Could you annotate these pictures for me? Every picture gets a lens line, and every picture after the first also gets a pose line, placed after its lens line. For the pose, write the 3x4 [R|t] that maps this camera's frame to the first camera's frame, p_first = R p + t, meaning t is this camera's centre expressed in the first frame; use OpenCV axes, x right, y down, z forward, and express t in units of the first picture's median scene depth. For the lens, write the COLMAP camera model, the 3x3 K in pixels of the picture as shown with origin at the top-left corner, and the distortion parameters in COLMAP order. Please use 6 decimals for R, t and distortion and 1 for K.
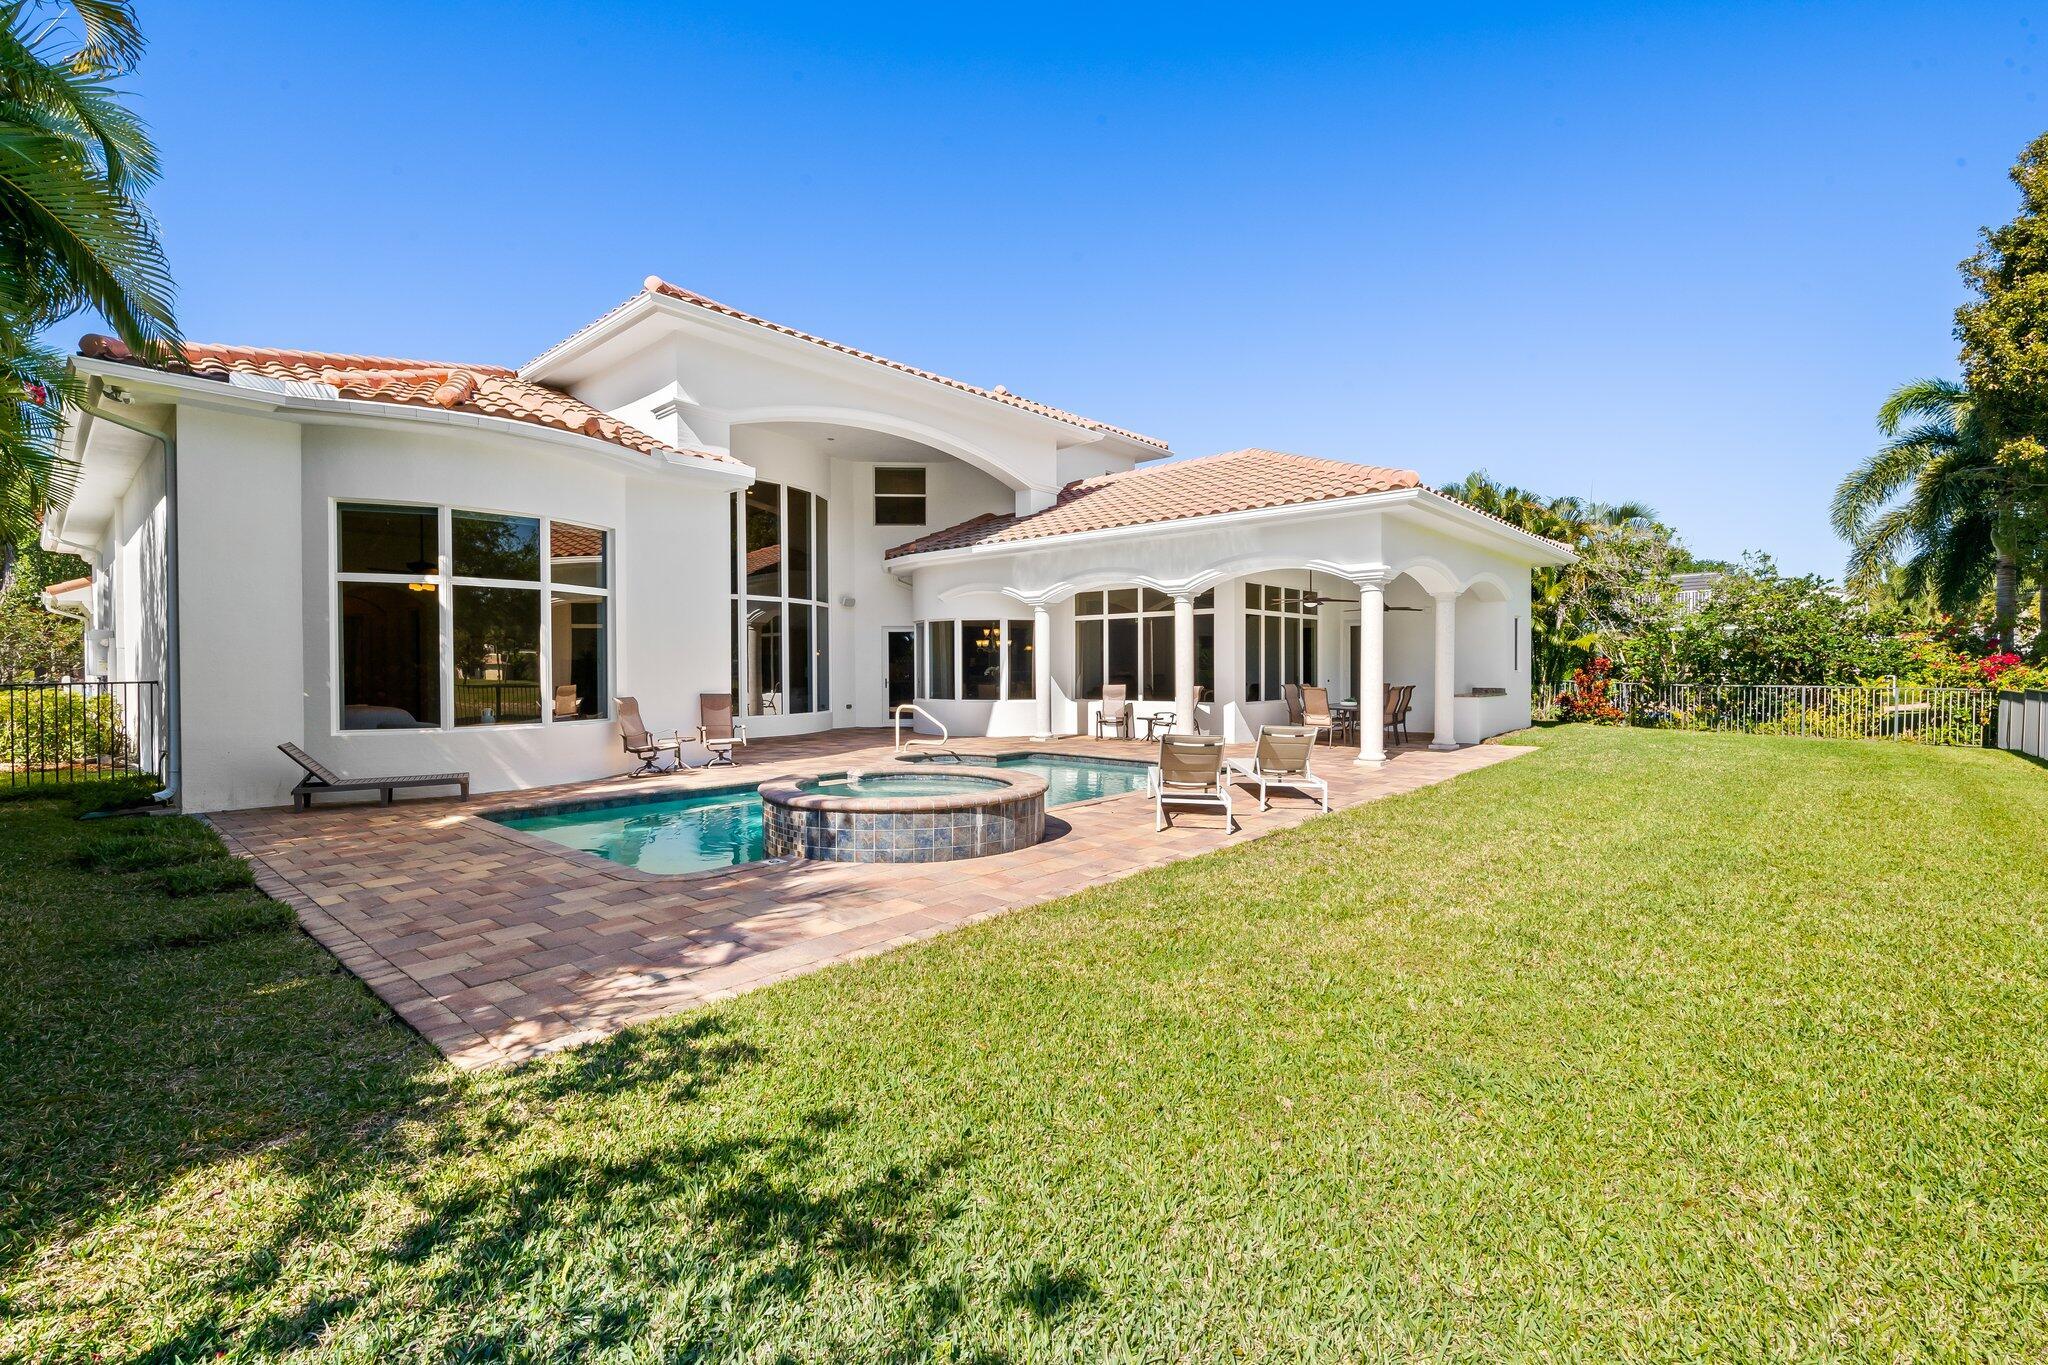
lens RADIAL K [[899.3, 0, 1029.5], [0, 899.3, 678.4], [0, 0, 1]] dist [-0.004218, -0.001101]
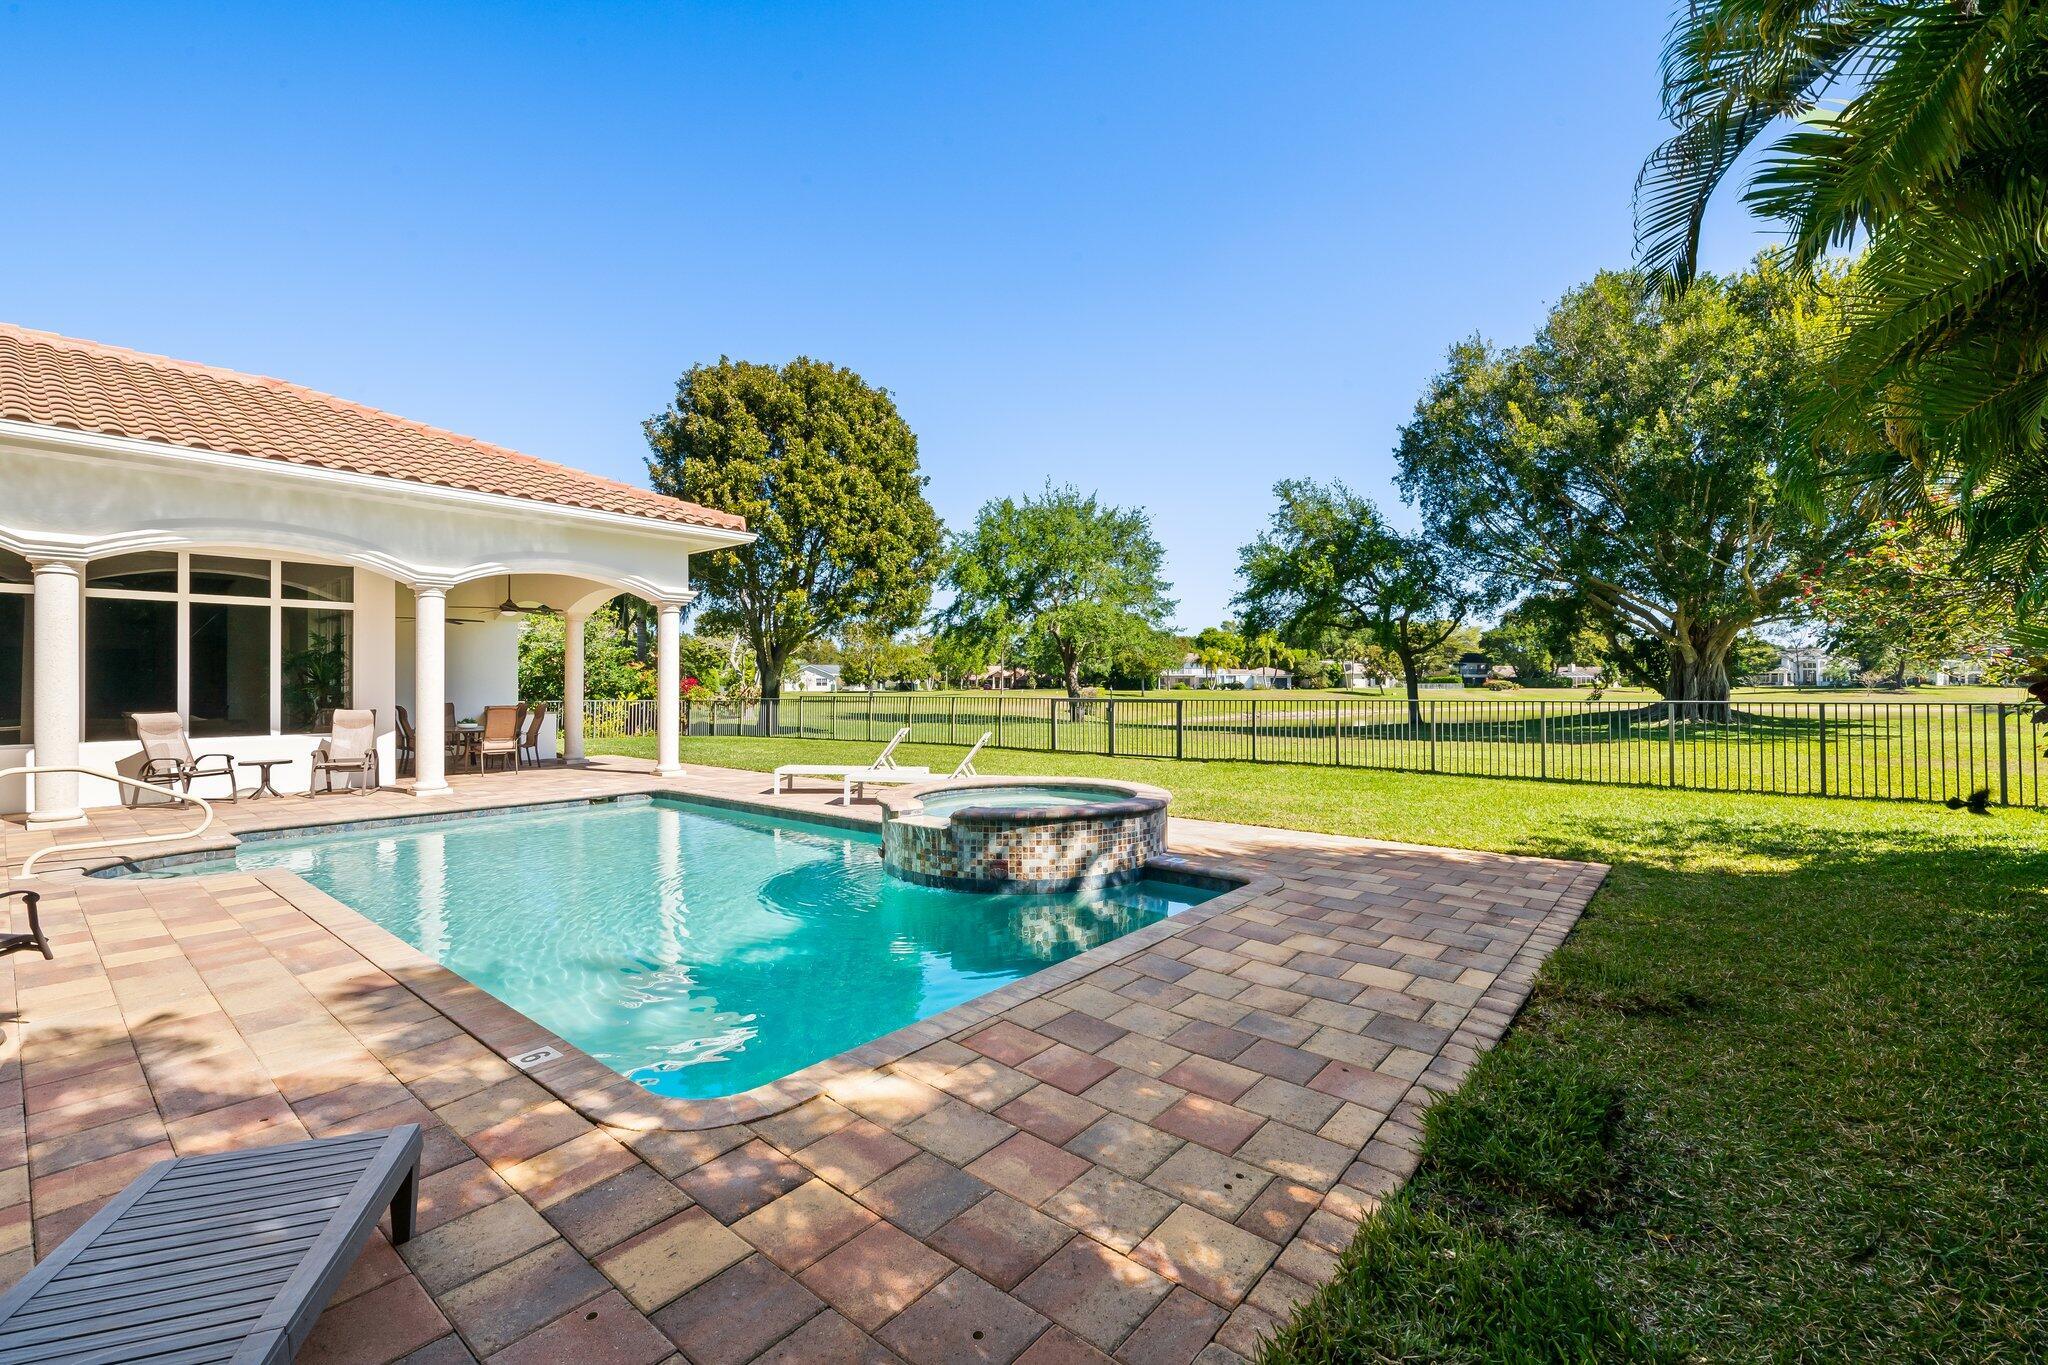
lens RADIAL K [[857.5, 0, 1030.5], [0, 857.5, 673.7], [0, 0, 1]] dist [-0.004259, -0.001055]
pose [[-0.041957, 0.017848, 0.998960, -0.560263], [0.013794, 0.999755, -0.017283, -0.000295], [-0.999024, 0.013055, -0.042193, 0.511720]]
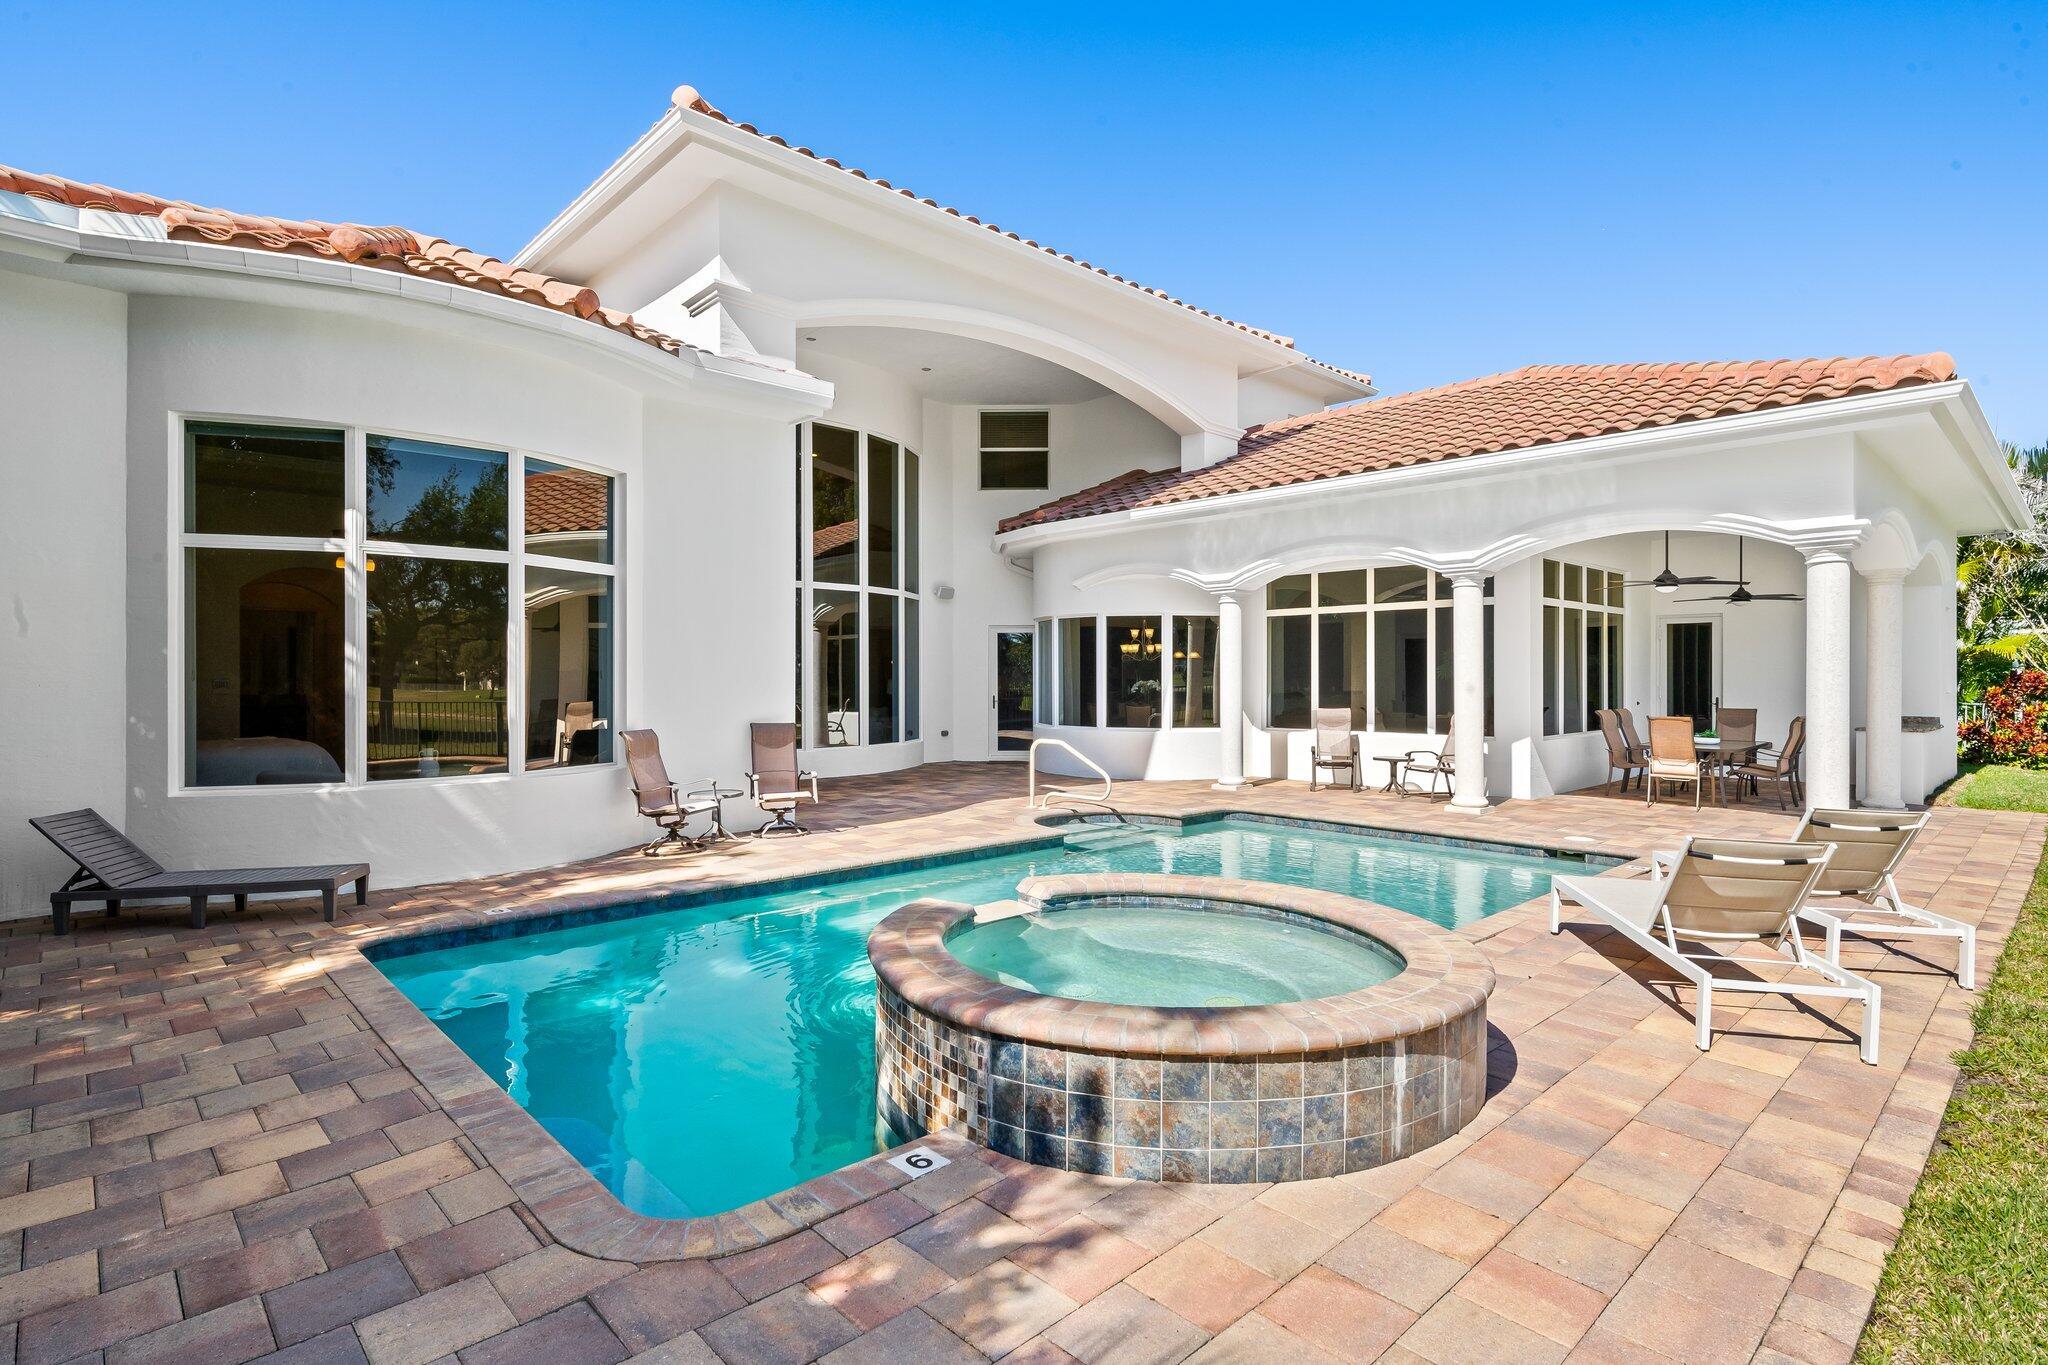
lens RADIAL K [[1021.8, 0, 1021.9], [0, 1021.8, 678.5], [0, 0, 1]] dist [-0.001573, 0.000979]
pose [[0.995776, 0.003578, -0.091742, -0.076476], [-0.004508, 0.999940, -0.009939, -0.007553], [0.091701, 0.010310, 0.995733, 0.208243]]
